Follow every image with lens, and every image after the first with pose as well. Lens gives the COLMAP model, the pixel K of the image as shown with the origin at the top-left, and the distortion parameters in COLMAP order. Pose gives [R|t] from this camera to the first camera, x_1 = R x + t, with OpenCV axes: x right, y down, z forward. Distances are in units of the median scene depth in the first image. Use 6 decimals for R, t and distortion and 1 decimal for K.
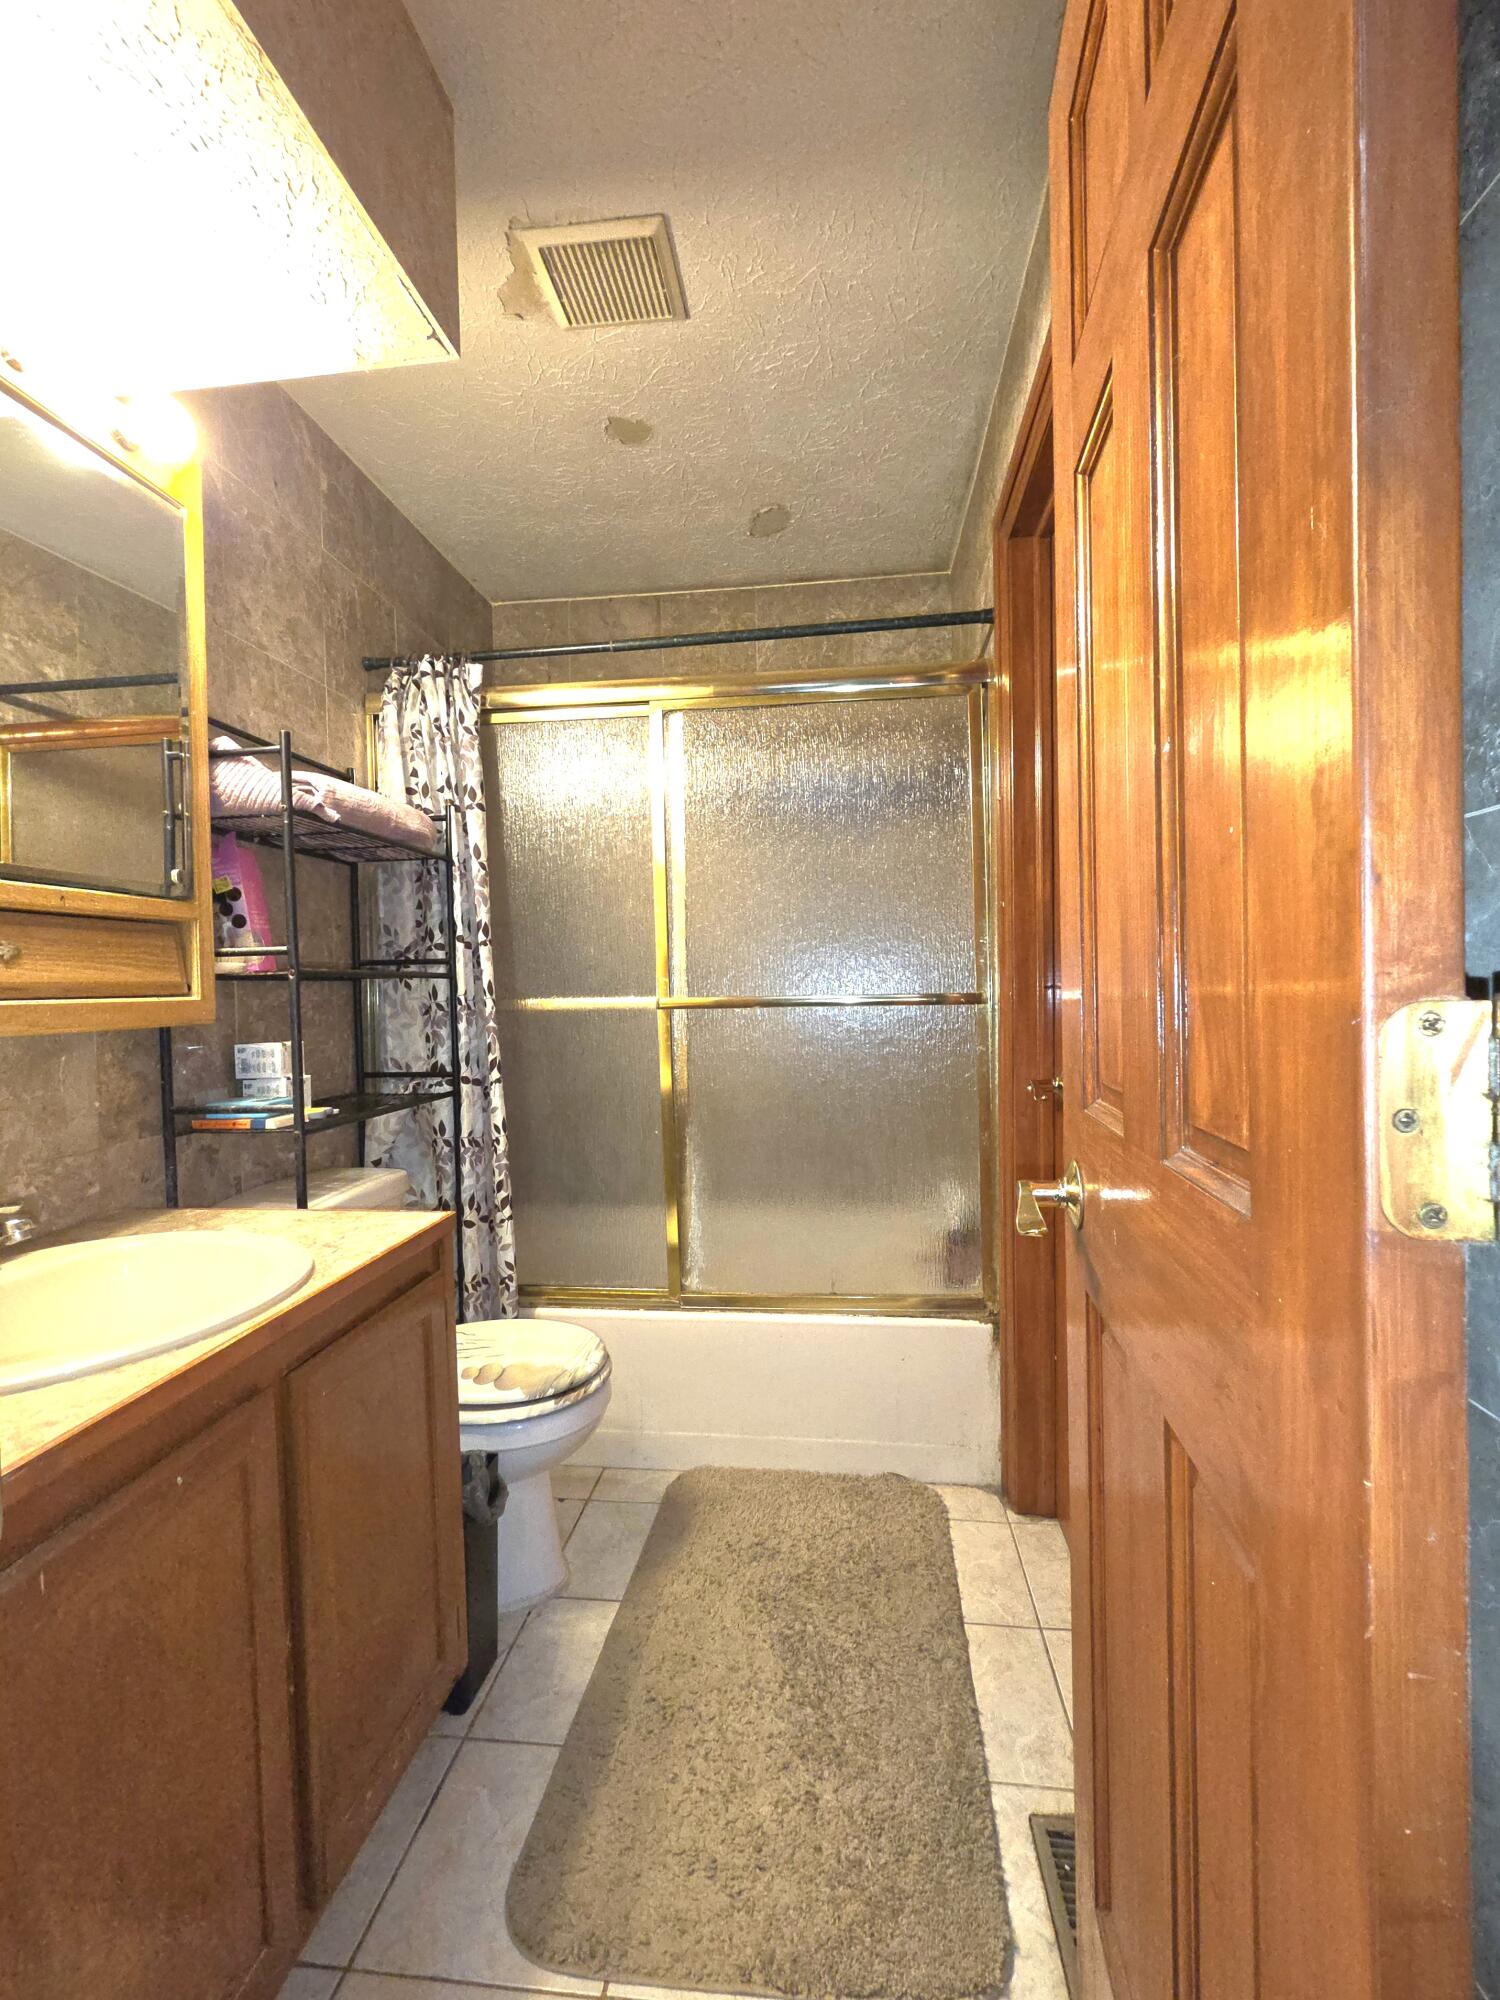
lens RADIAL K [[821.6, 0, 751.3], [0, 821.6, 1003.3], [0, 0, 1]] dist [0.000880, 0.000343]
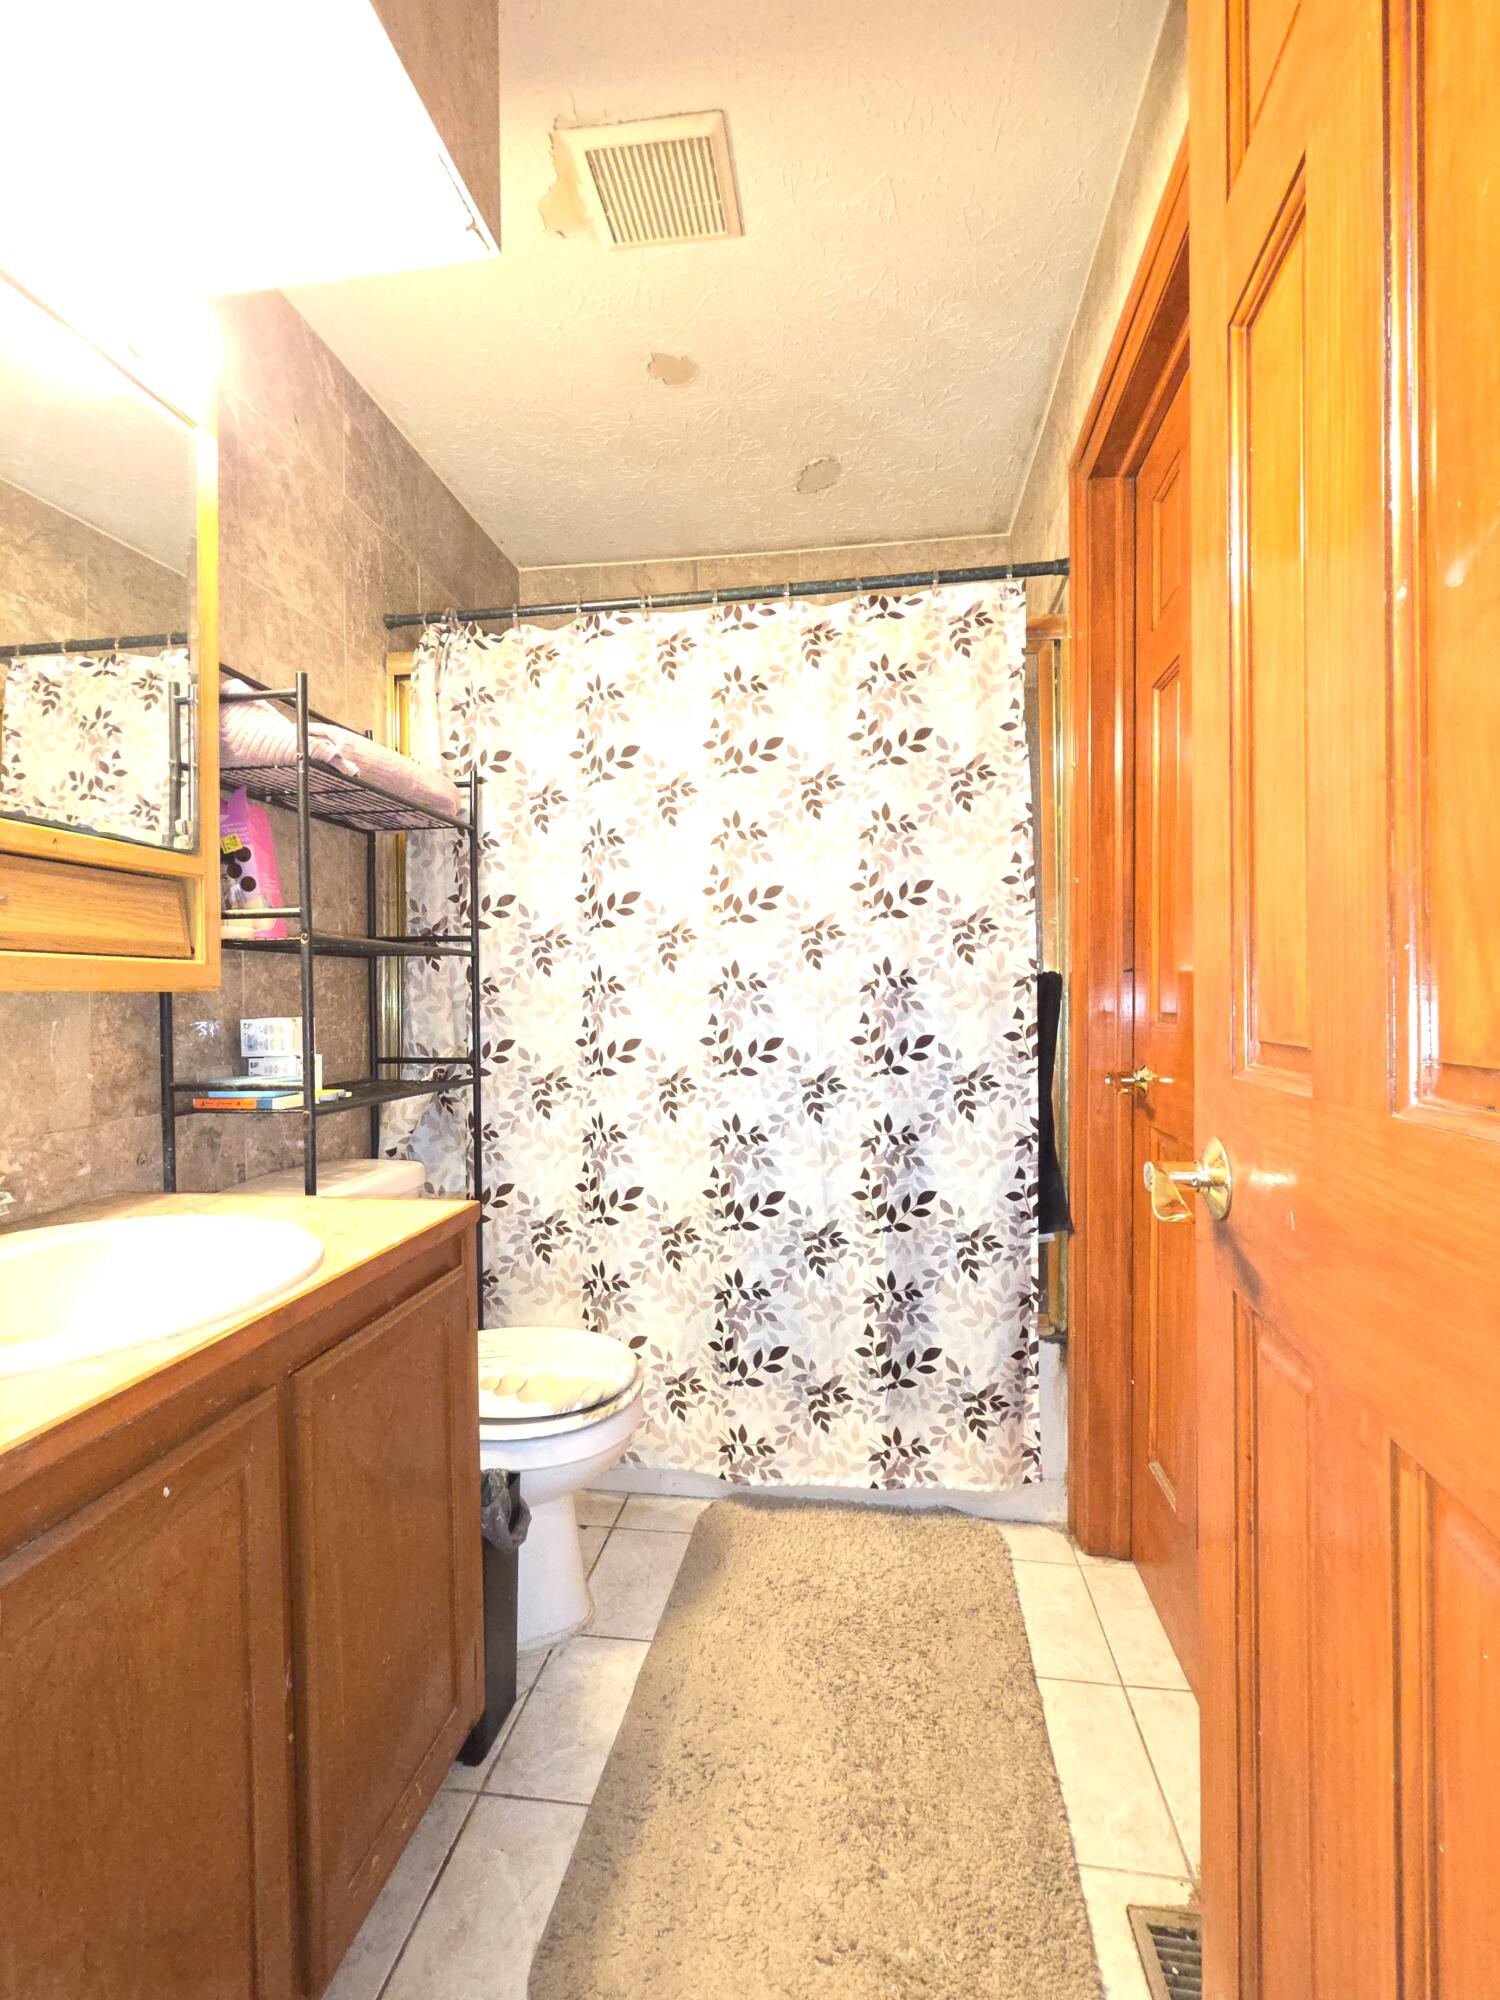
lens RADIAL K [[855.8, 0, 756.5], [0, 855.8, 1000.7], [0, 0, 1]] dist [0.000806, 0.000468]
pose [[0.999706, 0.012024, -0.021043, -0.034237], [-0.012267, 0.999859, -0.011456, 0.035534], [0.020903, 0.011711, 0.999713, 0.057832]]
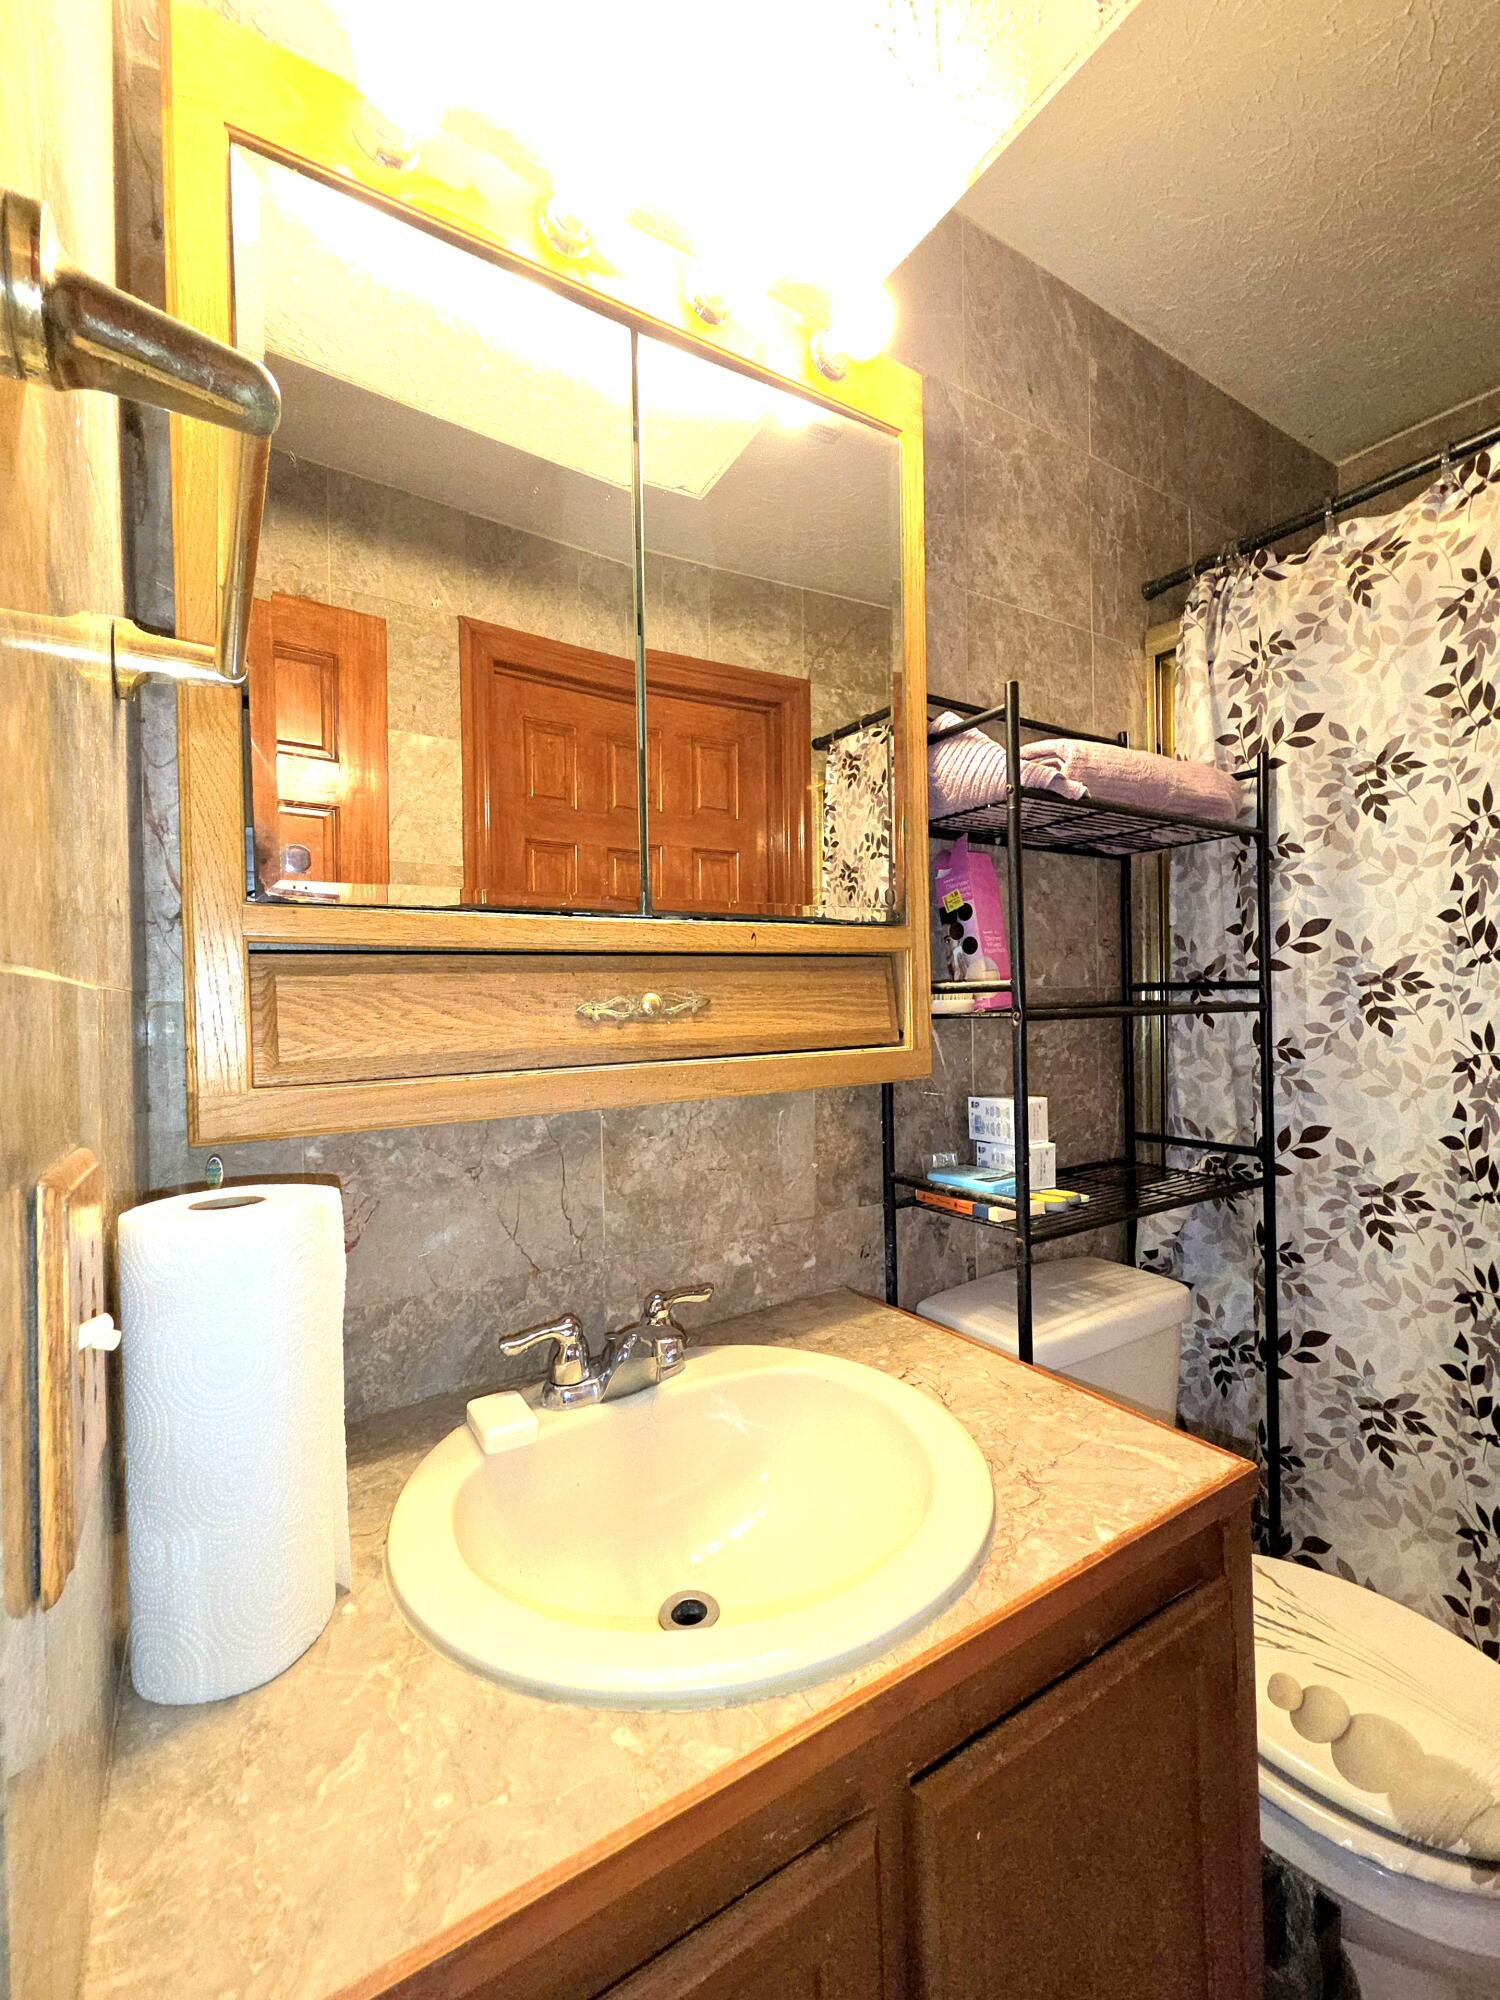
lens RADIAL K [[855.8, 0, 756.5], [0, 855.8, 1000.7], [0, 0, 1]] dist [0.000806, 0.000468]
pose [[0.628259, 0.009386, -0.777947, -0.112117], [-0.014086, 0.999901, 0.000688, -0.045333], [0.777876, 0.010526, 0.628329, 0.329858]]
